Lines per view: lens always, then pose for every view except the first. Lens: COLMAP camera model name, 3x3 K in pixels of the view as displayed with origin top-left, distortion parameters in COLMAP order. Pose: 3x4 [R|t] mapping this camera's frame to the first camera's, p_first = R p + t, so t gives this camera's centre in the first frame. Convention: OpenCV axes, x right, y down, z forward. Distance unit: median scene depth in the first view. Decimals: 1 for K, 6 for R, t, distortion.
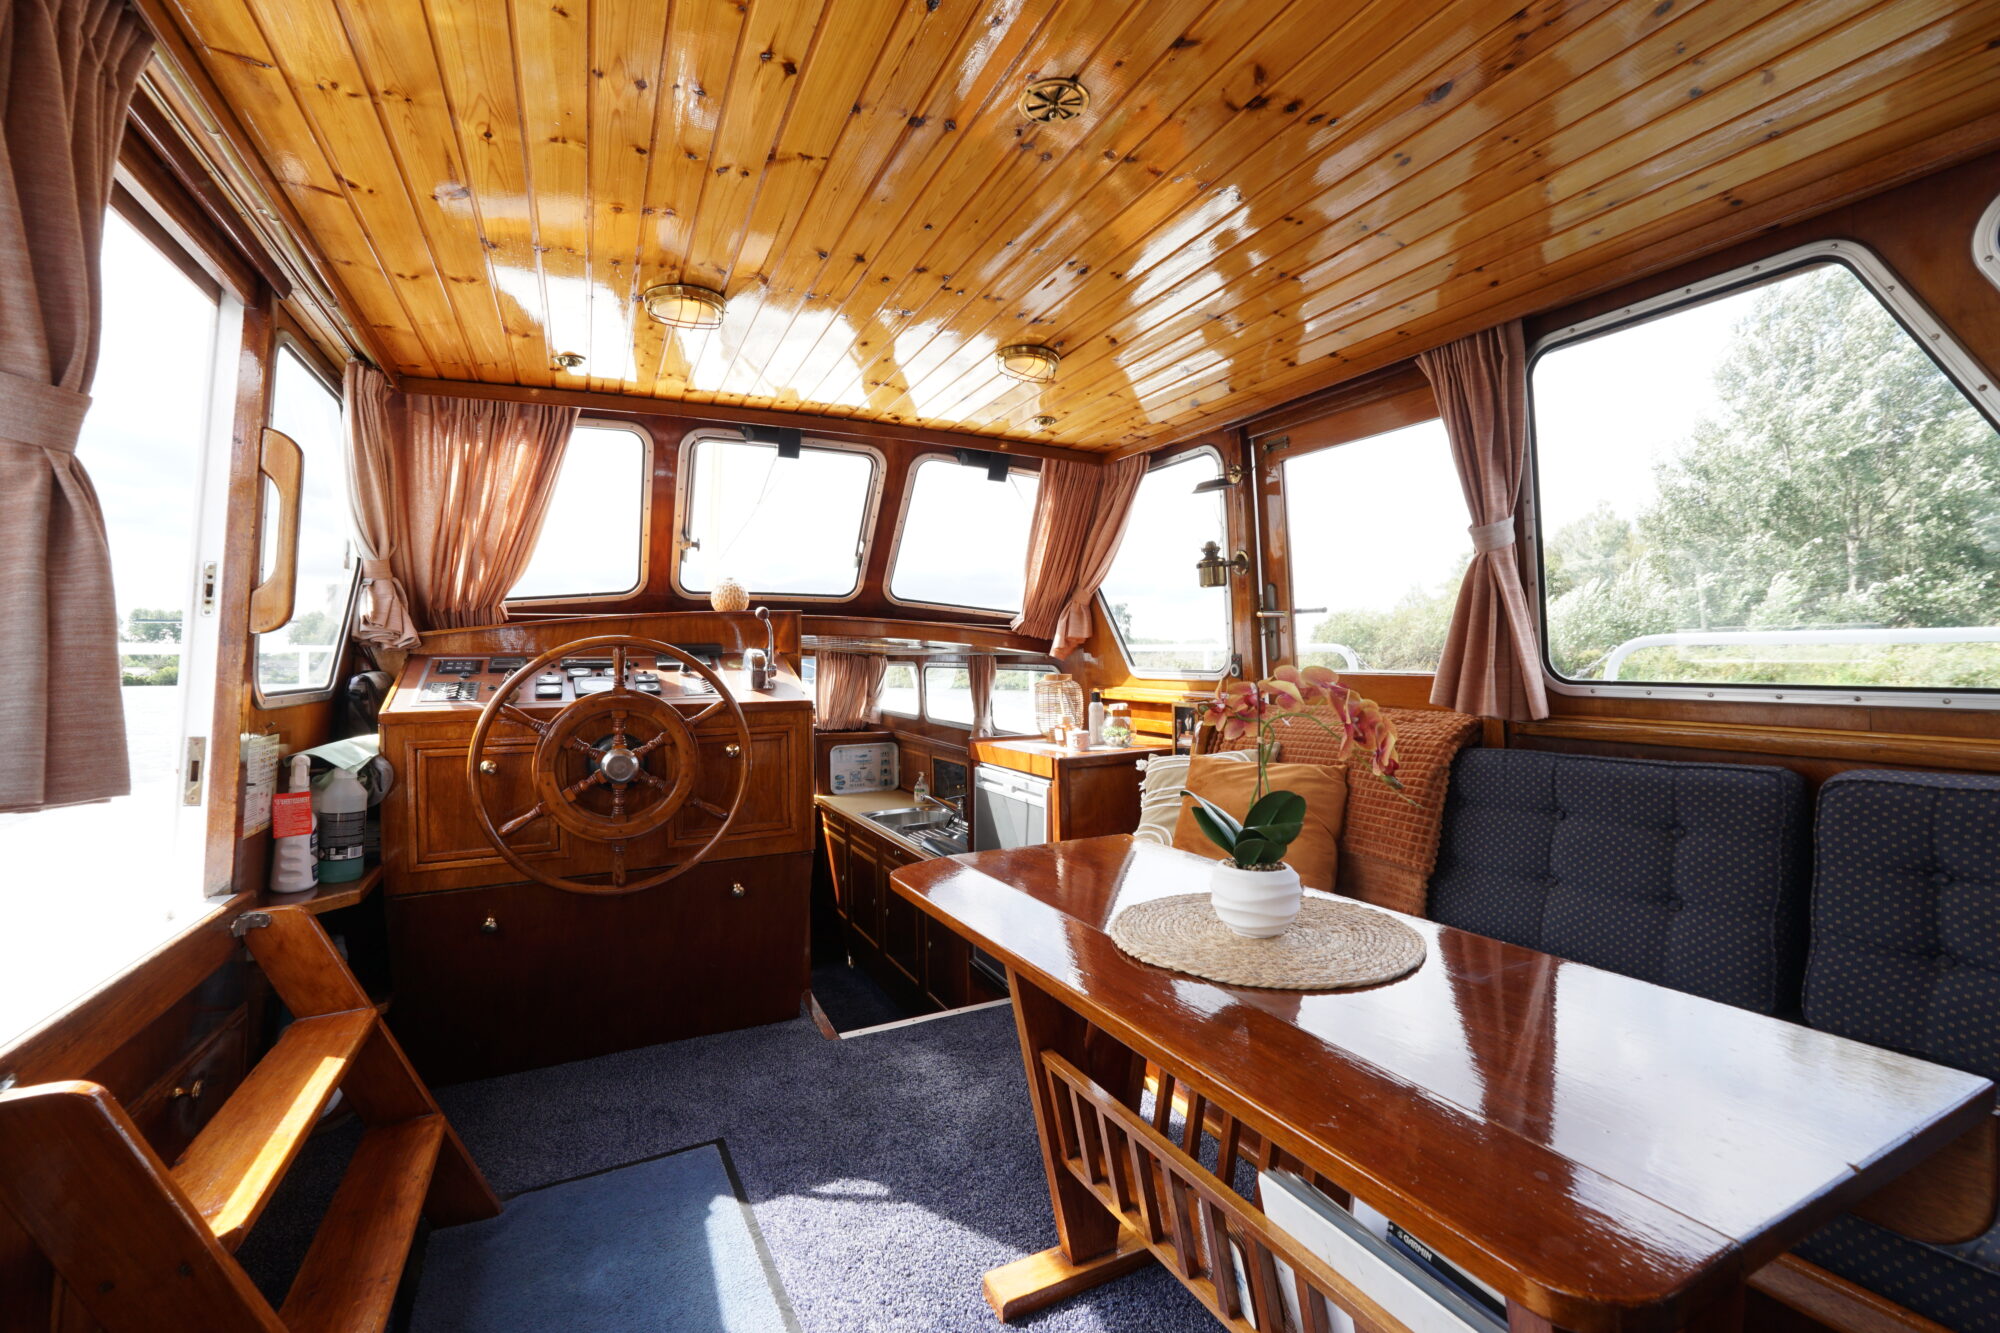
lens RADIAL K [[840.1, 0, 997.4], [0, 840.1, 664.1], [0, 0, 1]] dist [-0.020508, 0.008020]
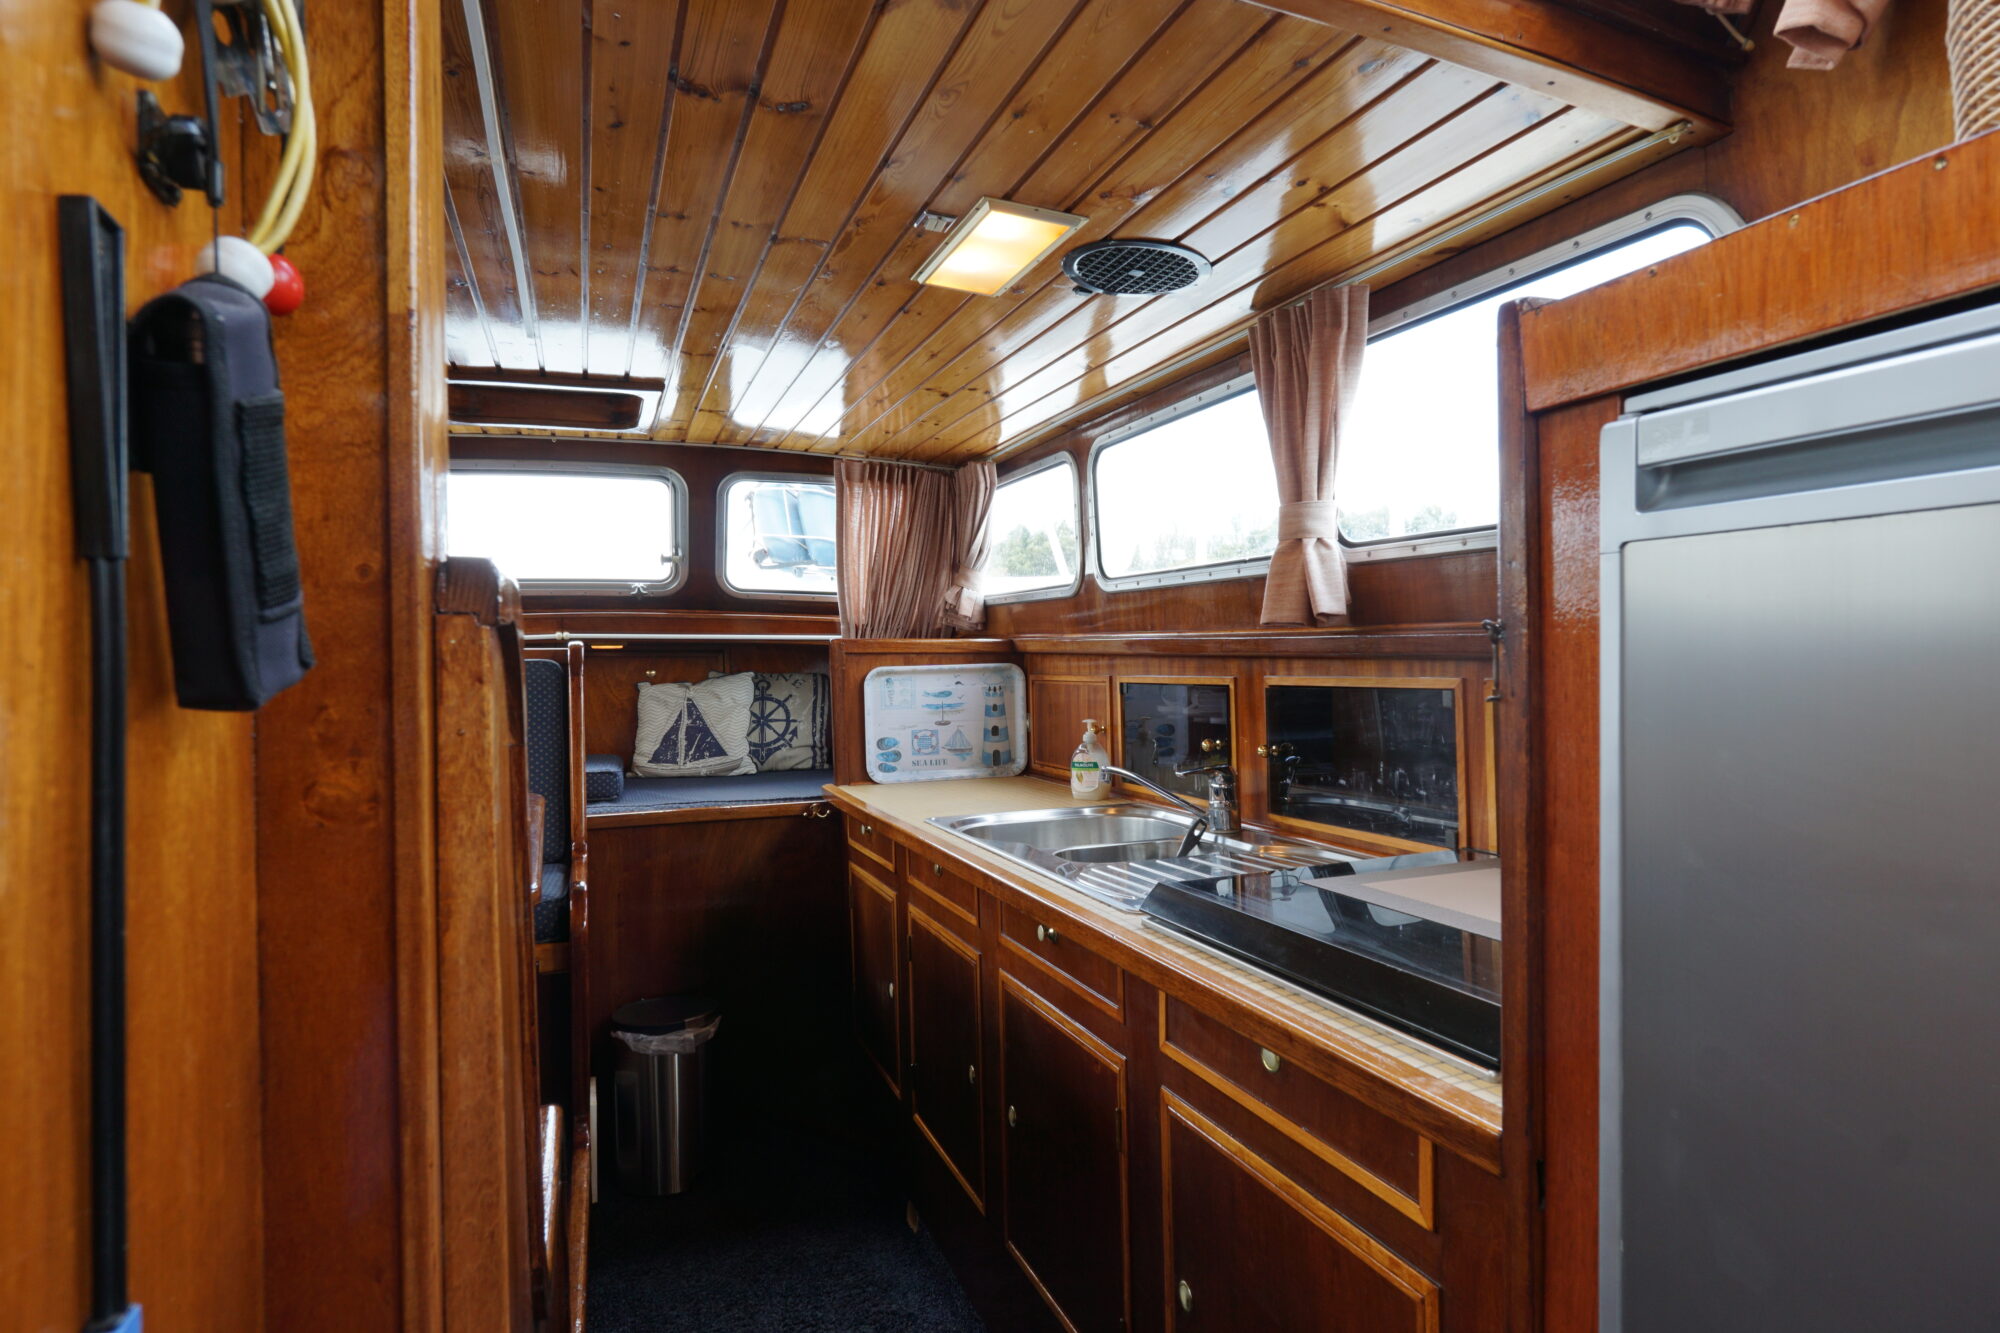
lens RADIAL K [[1135.3, 0, 1000.0], [0, 1135.3, 666.5], [0, 0, 1]] dist [-0.006089, 0.001135]
pose [[0.993151, -0.006042, -0.116679, -0.075892], [0.006423, 0.999975, 0.002891, 0.110290], [0.116659, -0.003621, 0.993165, 0.511133]]
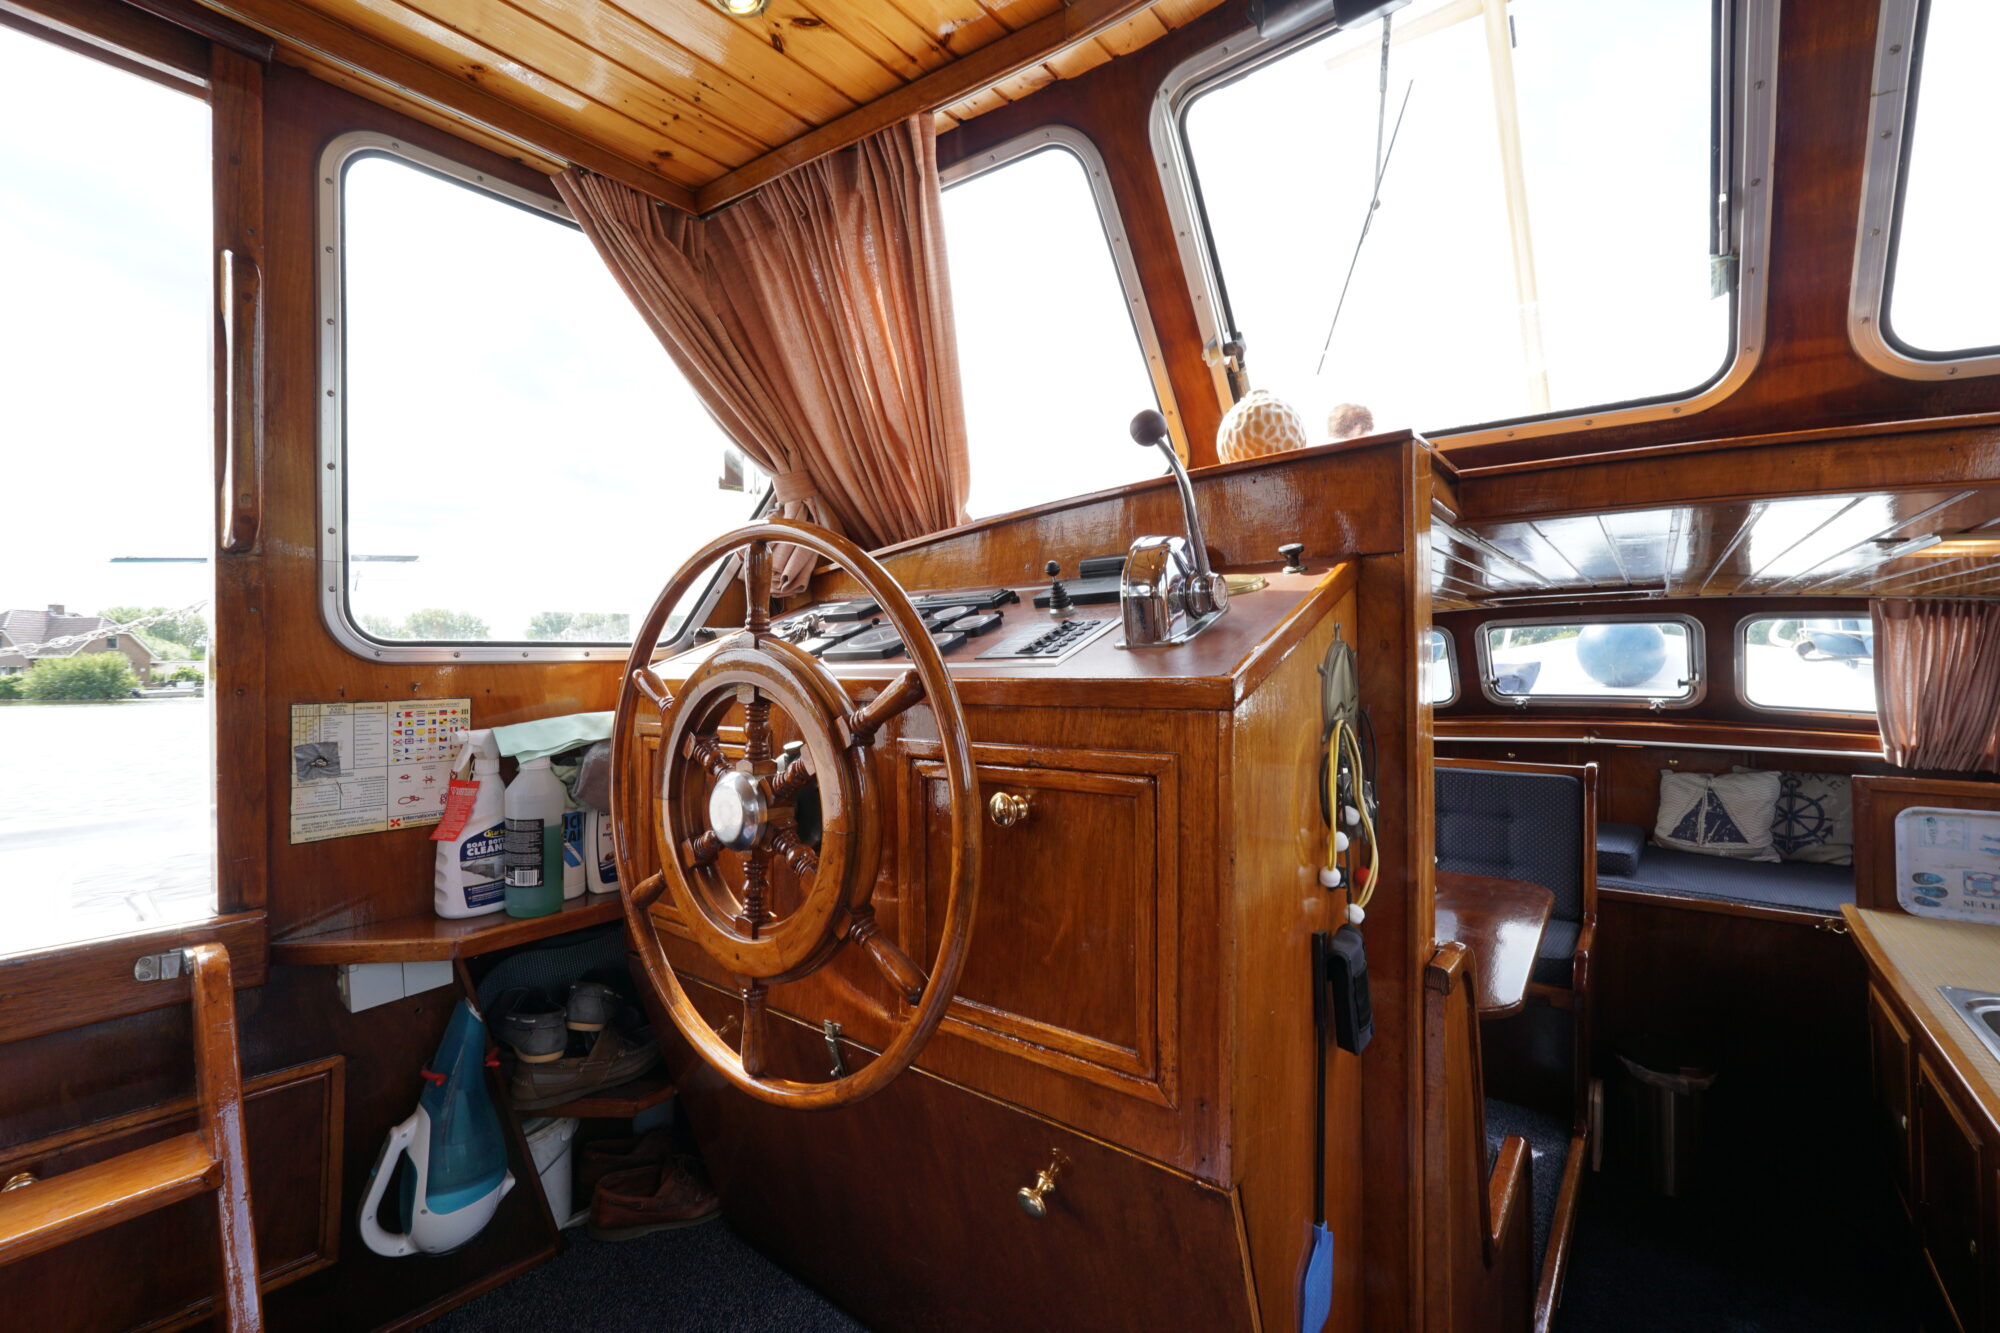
lens RADIAL K [[840.1, 0, 997.4], [0, 840.1, 664.1], [0, 0, 1]] dist [-0.020508, 0.008020]
pose [[0.418711, 0.003525, -0.908113, 0.005242], [0.003982, 0.999976, 0.005718, 0.019145], [0.908111, -0.006010, 0.418687, 0.425288]]
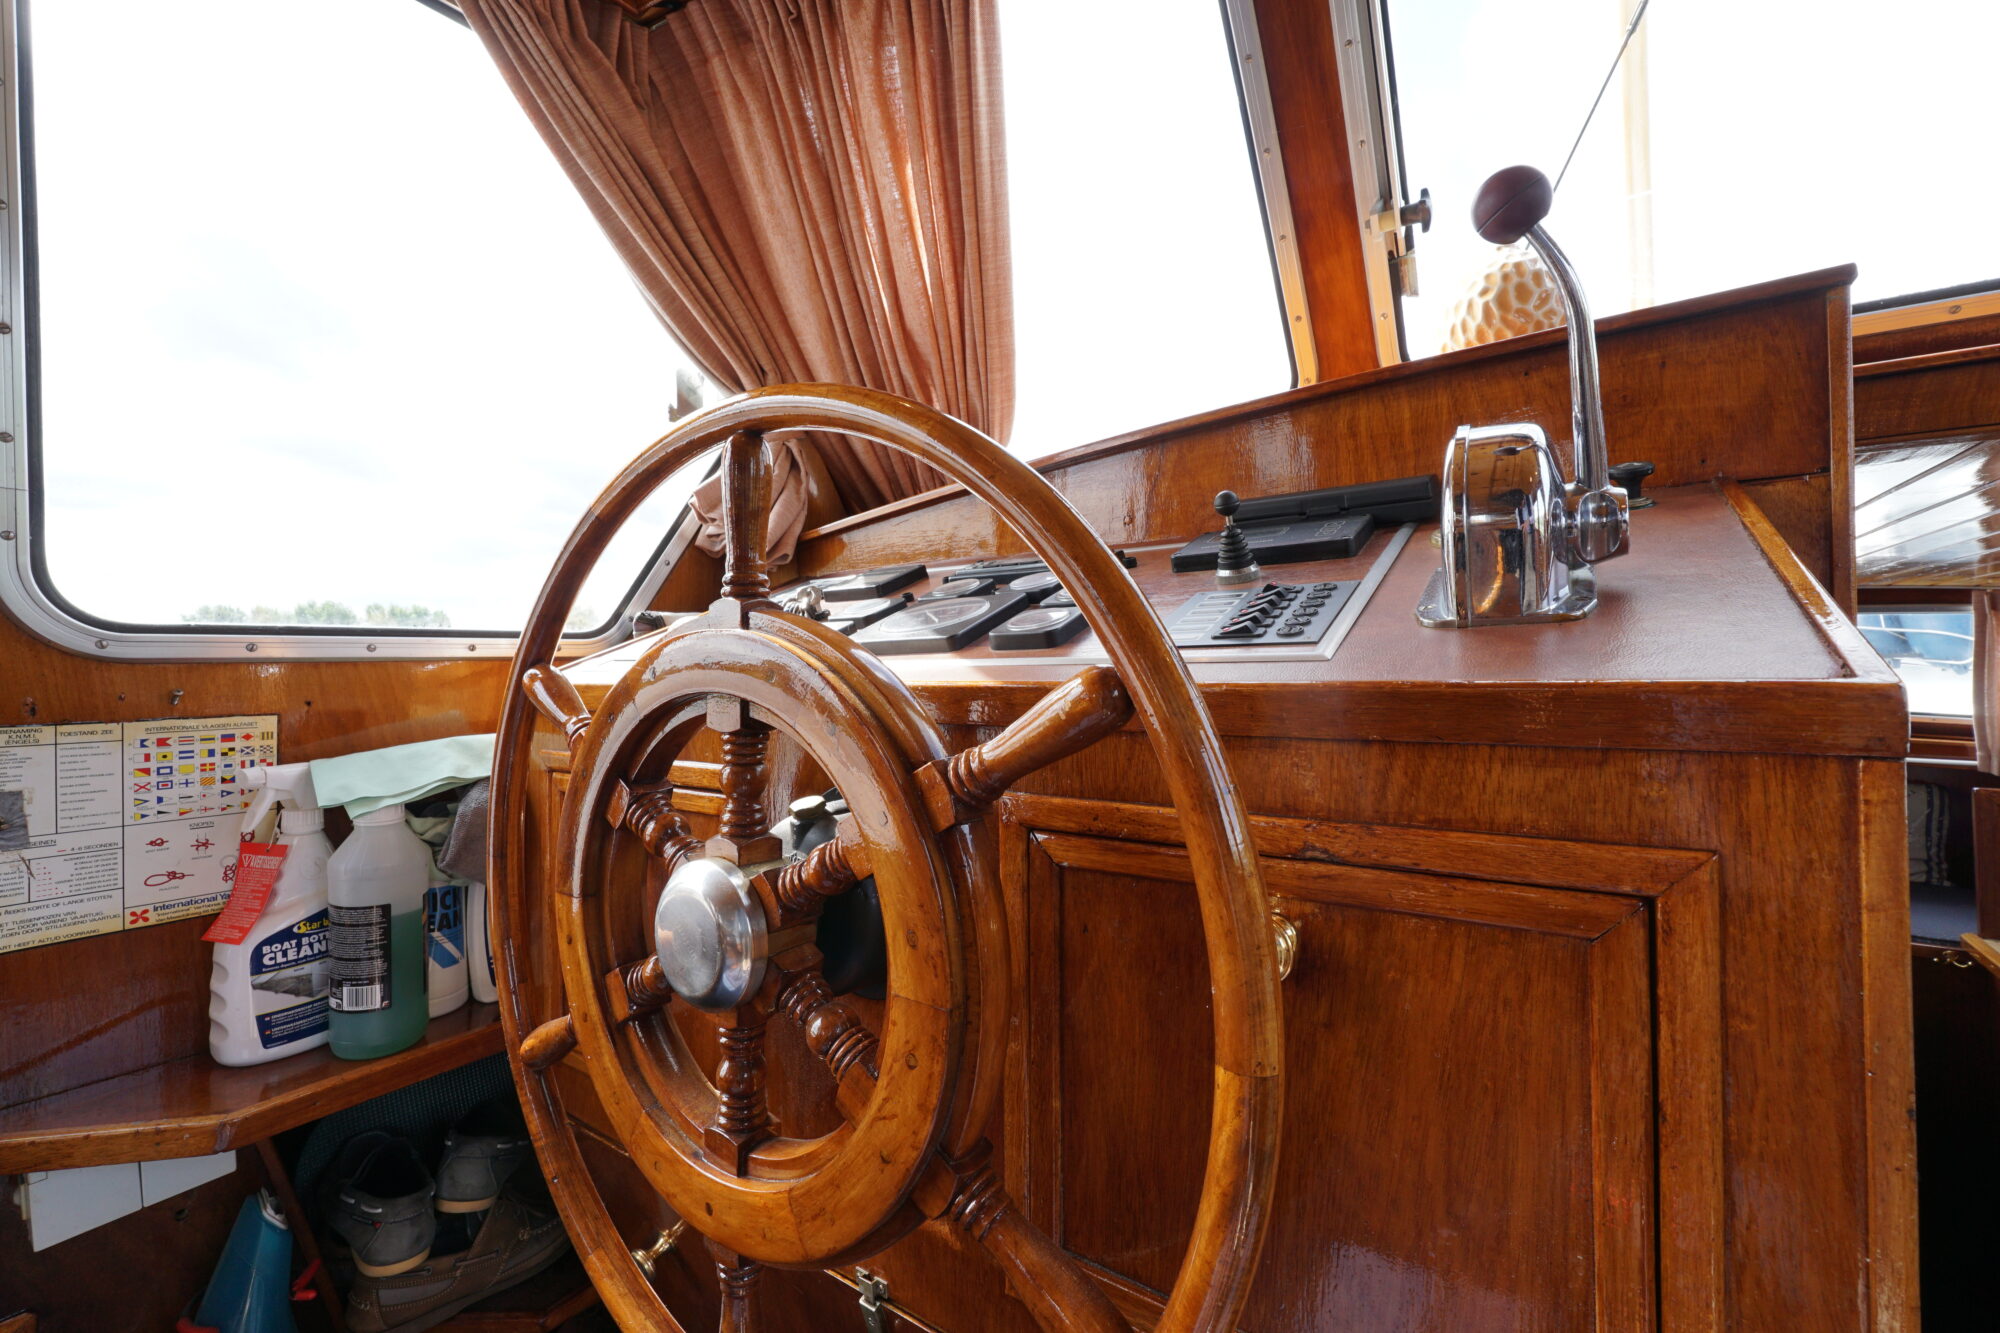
lens RADIAL K [[840.1, 0, 997.4], [0, 840.1, 664.1], [0, 0, 1]] dist [-0.020508, 0.008020]
pose [[0.469319, 0.001229, -0.883028, -0.092806], [0.004956, 0.999980, 0.004026, 0.020611], [0.883015, -0.006265, 0.469304, 0.435358]]
